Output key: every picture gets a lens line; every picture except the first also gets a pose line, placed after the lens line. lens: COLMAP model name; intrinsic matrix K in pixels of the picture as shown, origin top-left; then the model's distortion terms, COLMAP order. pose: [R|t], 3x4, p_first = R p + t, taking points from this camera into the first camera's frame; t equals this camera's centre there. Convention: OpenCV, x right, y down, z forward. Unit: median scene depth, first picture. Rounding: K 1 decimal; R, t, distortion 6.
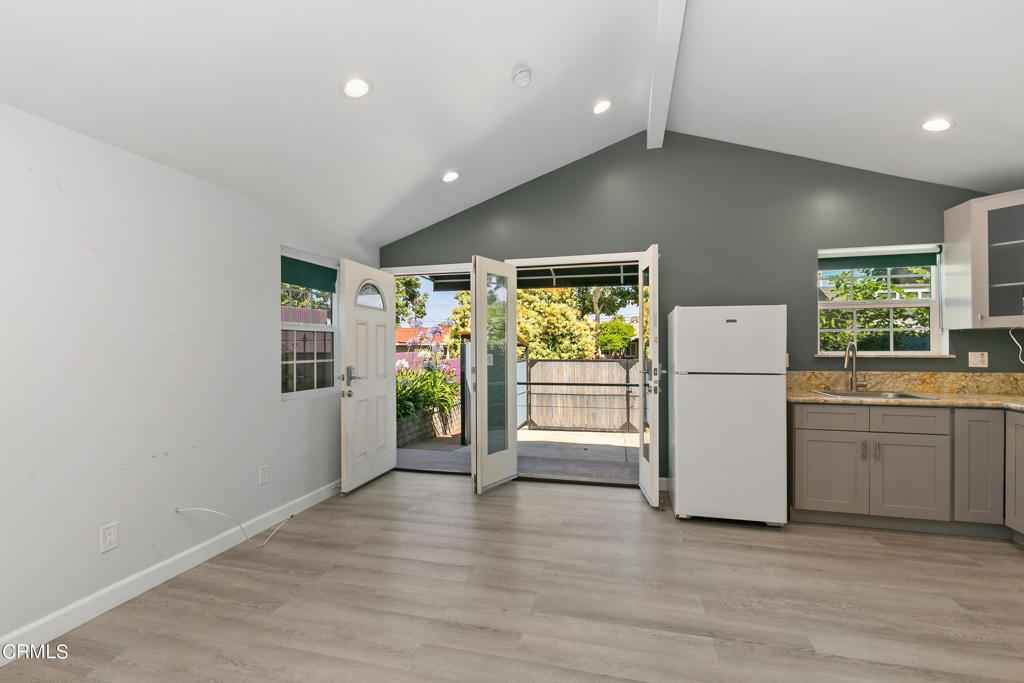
lens RADIAL K [[459.1, 0, 497.0], [0, 459.1, 355.0], [0, 0, 1]] dist [0.000455, -0.001372]
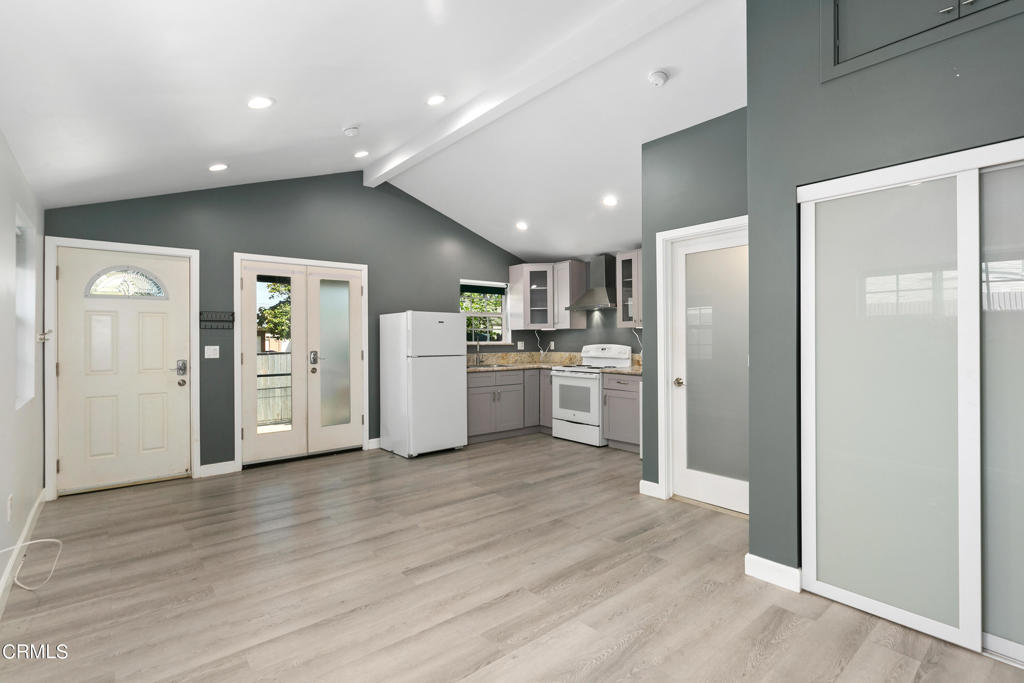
lens RADIAL K [[479.2, 0, 503.3], [0, 479.2, 334.4], [0, 0, 1]] dist [-0.007773, 0.000506]
pose [[0.575734, 0.010615, 0.817568, -0.714276], [0.012679, 0.999680, -0.021909, 0.007443], [-0.817539, 0.022979, 0.575415, -0.110517]]
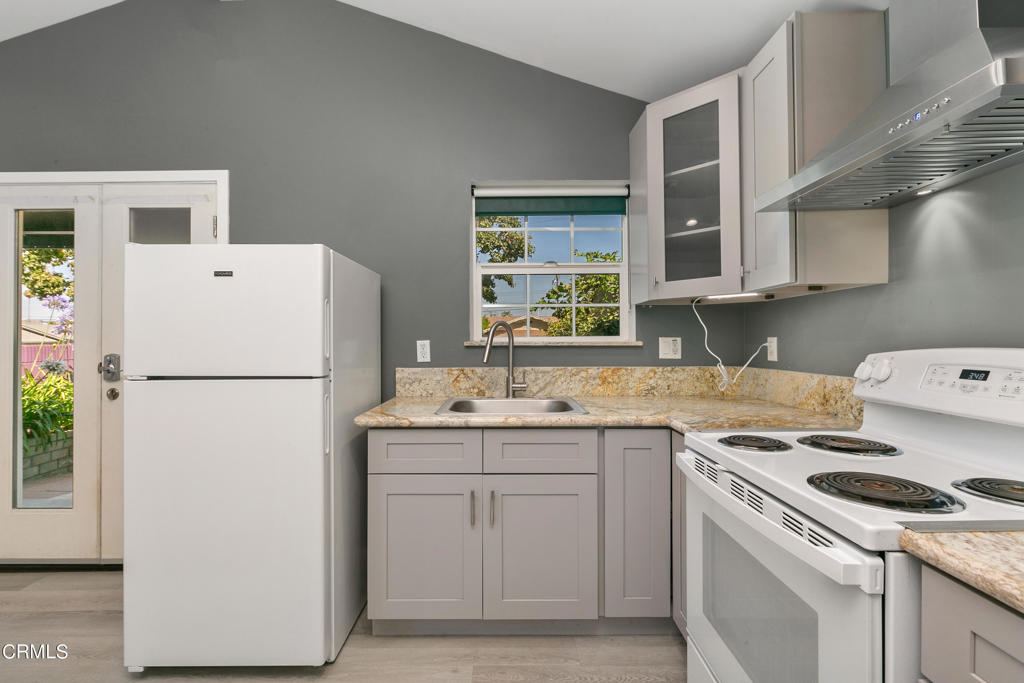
lens RADIAL K [[459.1, 0, 500.3], [0, 459.1, 338.9], [0, 0, 1]] dist [0.000455, -0.001372]
pose [[0.963460, 0.001214, 0.267848, 0.684873], [0.003160, 0.999869, -0.015900, 0.007213], [-0.267832, 0.016166, 0.963330, 0.440700]]
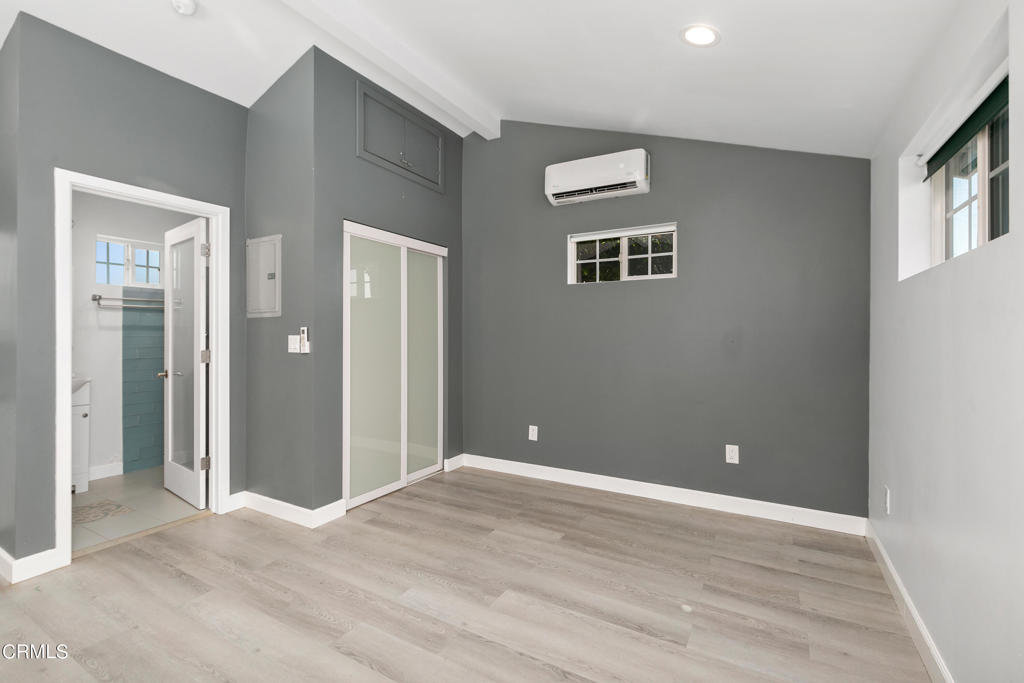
lens RADIAL K [[459.1, 0, 504.4], [0, 459.1, 332.7], [0, 0, 1]] dist [0.000455, -0.001372]
pose [[-0.966245, 0.007394, 0.257520, -0.419300], [0.009564, 0.999929, 0.007174, 0.005690], [-0.257448, 0.009394, -0.966246, 0.823702]]
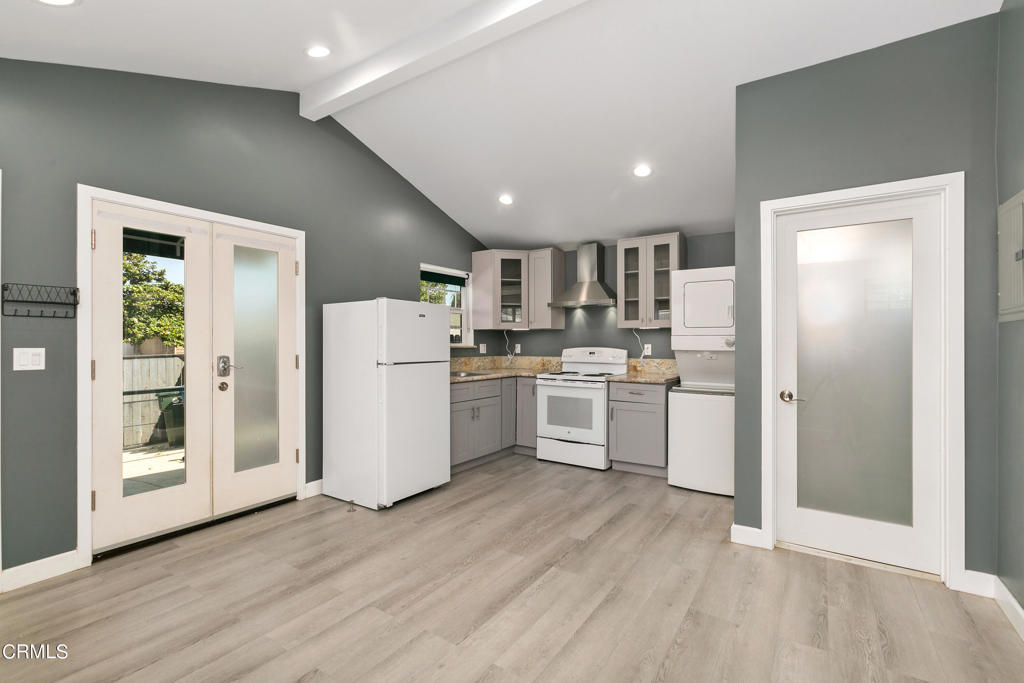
lens RADIAL K [[459.1, 0, 504.7], [0, 459.1, 341.0], [0, 0, 1]] dist [0.000455, -0.001372]
pose [[0.324867, 0.008510, 0.945721, -0.501089], [0.009303, 0.999882, -0.012193, 0.004631], [-0.945714, 0.012759, 0.324750, 0.452902]]
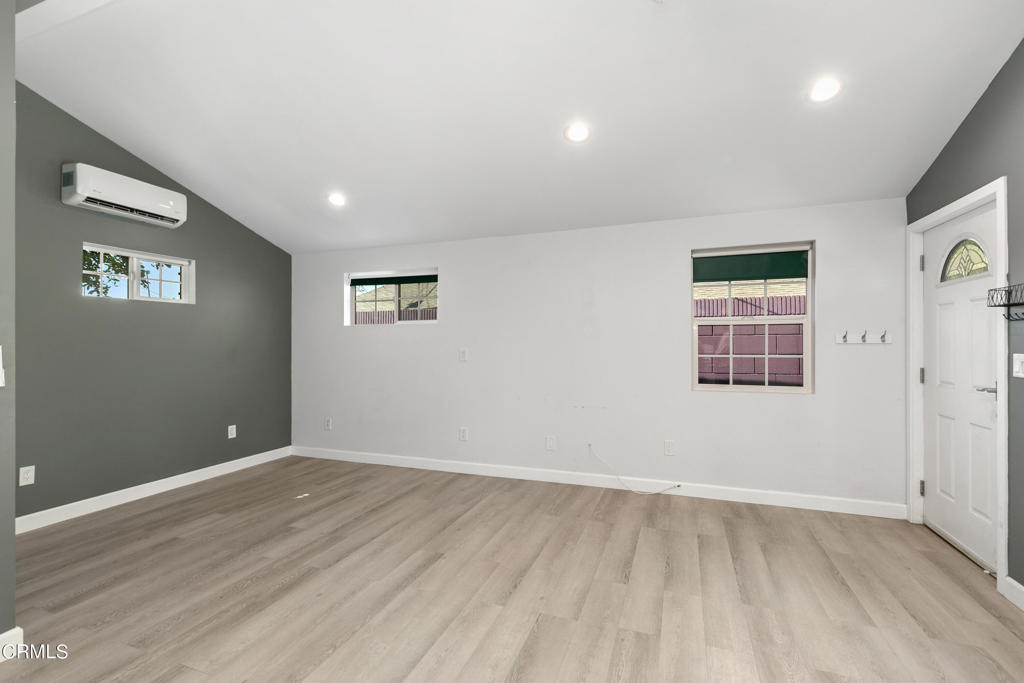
lens RADIAL K [[459.1, 0, 508.7], [0, 459.1, 342.9], [0, 0, 1]] dist [0.000455, -0.001372]
pose [[-0.087262, 0.005674, -0.996169, 0.745095], [-0.008557, 0.999943, 0.006445, -0.015259], [0.996149, 0.009087, -0.087208, 0.722798]]
